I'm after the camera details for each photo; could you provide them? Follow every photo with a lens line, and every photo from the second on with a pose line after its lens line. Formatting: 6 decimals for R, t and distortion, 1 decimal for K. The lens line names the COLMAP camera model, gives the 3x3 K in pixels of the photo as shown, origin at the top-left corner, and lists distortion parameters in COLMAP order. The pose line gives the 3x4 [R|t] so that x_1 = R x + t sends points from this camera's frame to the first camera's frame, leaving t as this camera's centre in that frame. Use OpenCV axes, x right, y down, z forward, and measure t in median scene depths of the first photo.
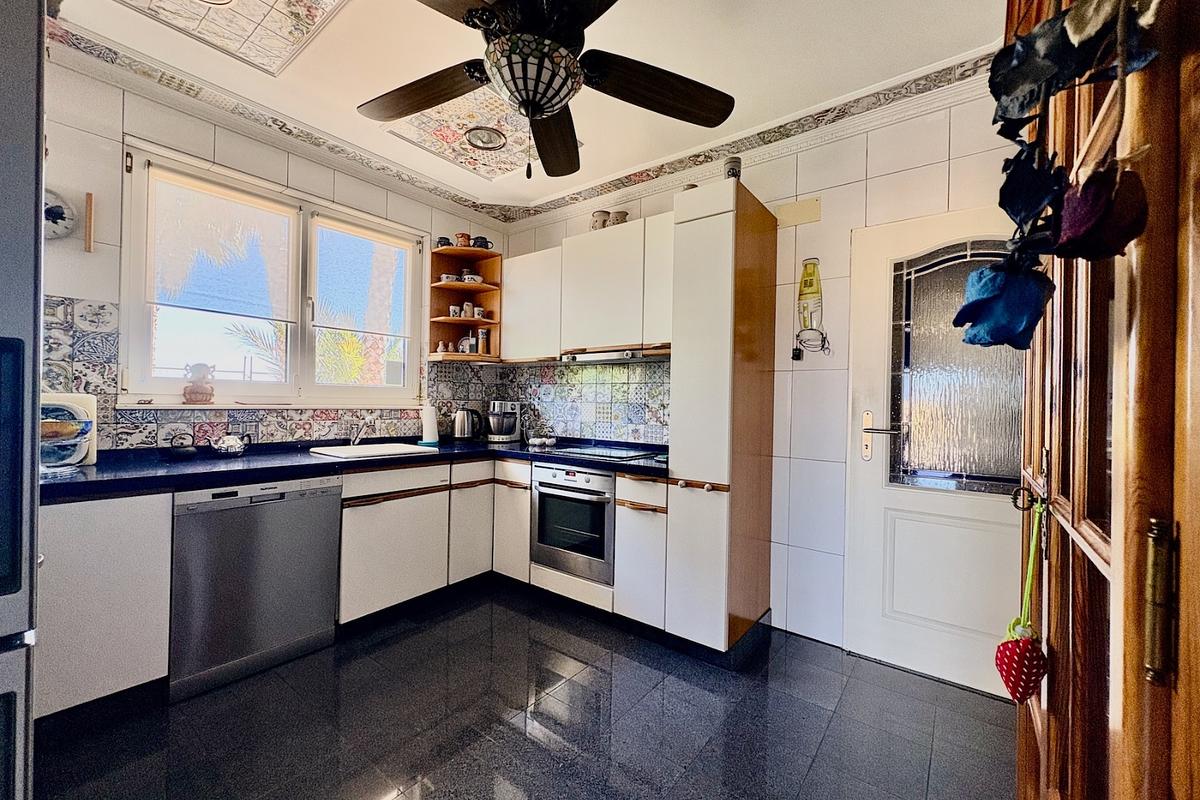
lens RADIAL K [[477.4, 0, 596.7], [0, 477.4, 402.6], [0, 0, 1]] dist [0.001080, 0.000040]
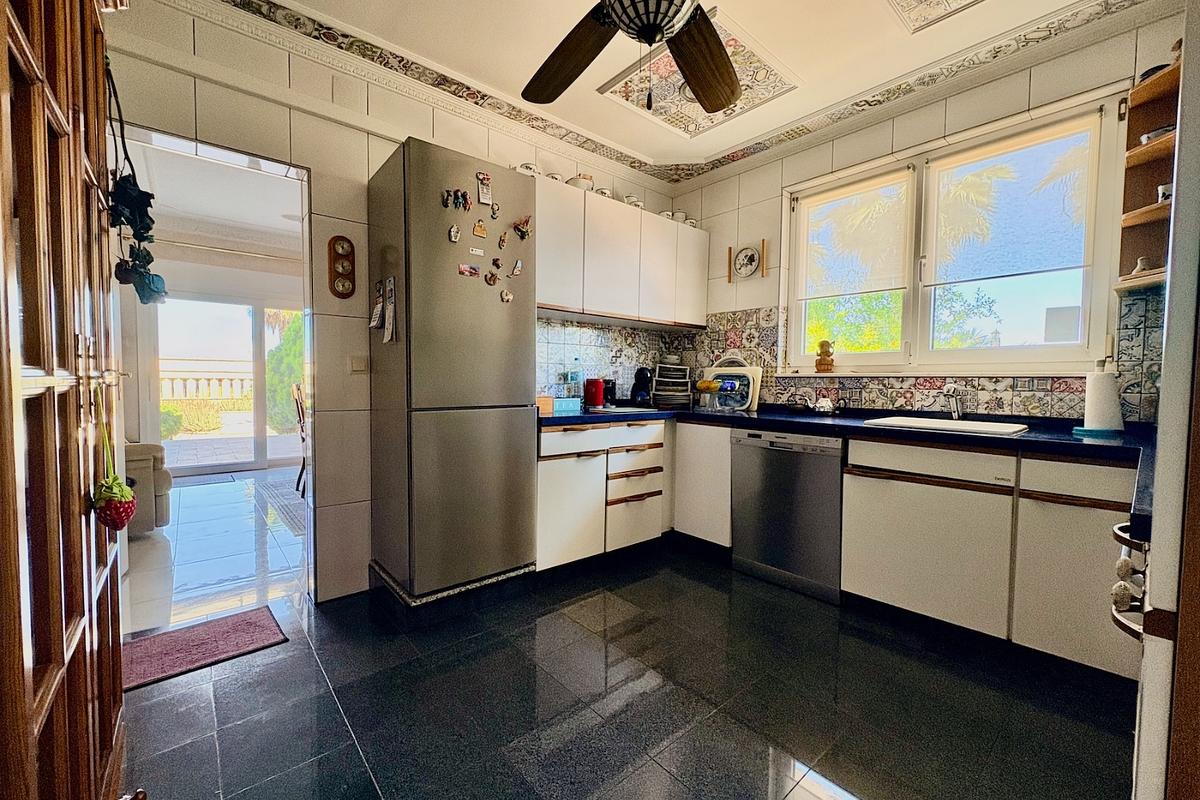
lens RADIAL K [[477.4, 0, 601.1], [0, 477.4, 401.2], [0, 0, 1]] dist [0.001080, 0.000040]
pose [[-0.199663, 0.018839, -0.979683, 0.446400], [-0.017902, 0.999578, 0.022870, 0.051526], [0.979701, 0.022104, -0.199242, 0.598096]]
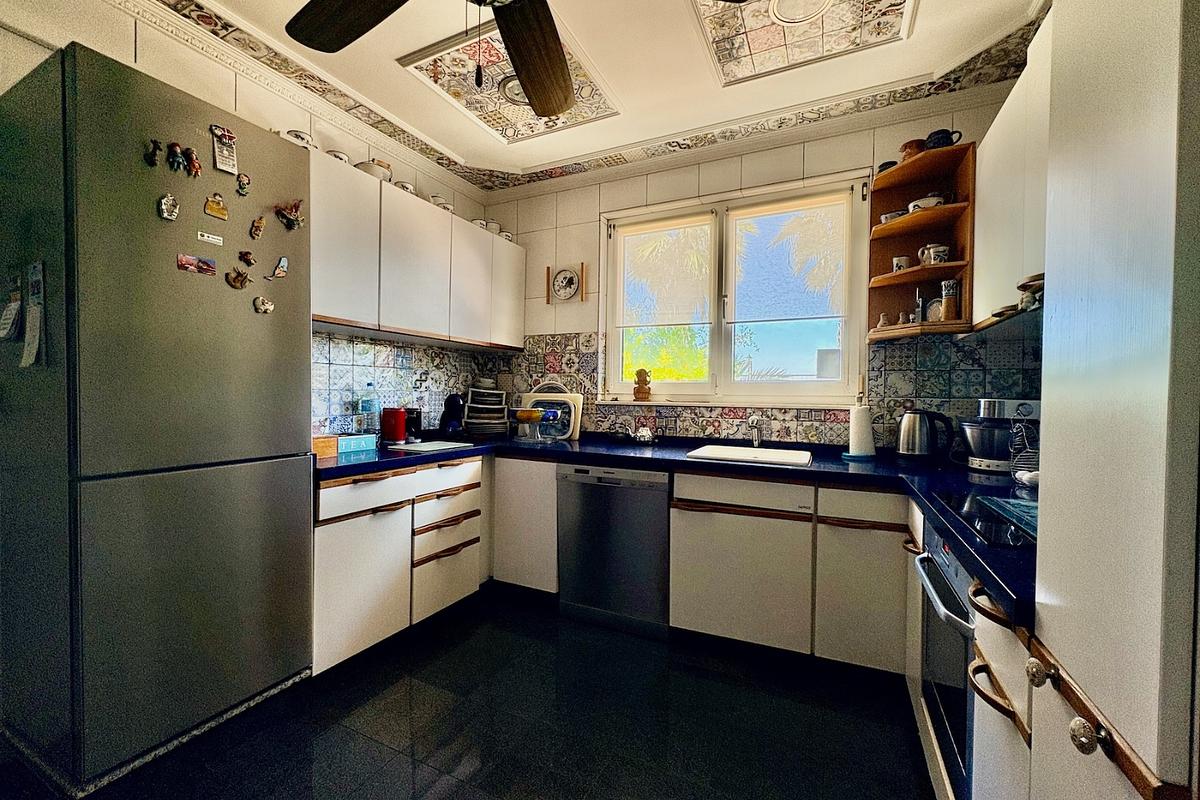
lens RADIAL K [[477.4, 0, 600.8], [0, 477.4, 401.4], [0, 0, 1]] dist [0.001080, 0.000040]
pose [[0.203902, -0.003871, -0.978984, 0.334075], [-0.010523, 0.999926, -0.006146, 0.011209], [0.978935, 0.011555, 0.203846, 0.560477]]
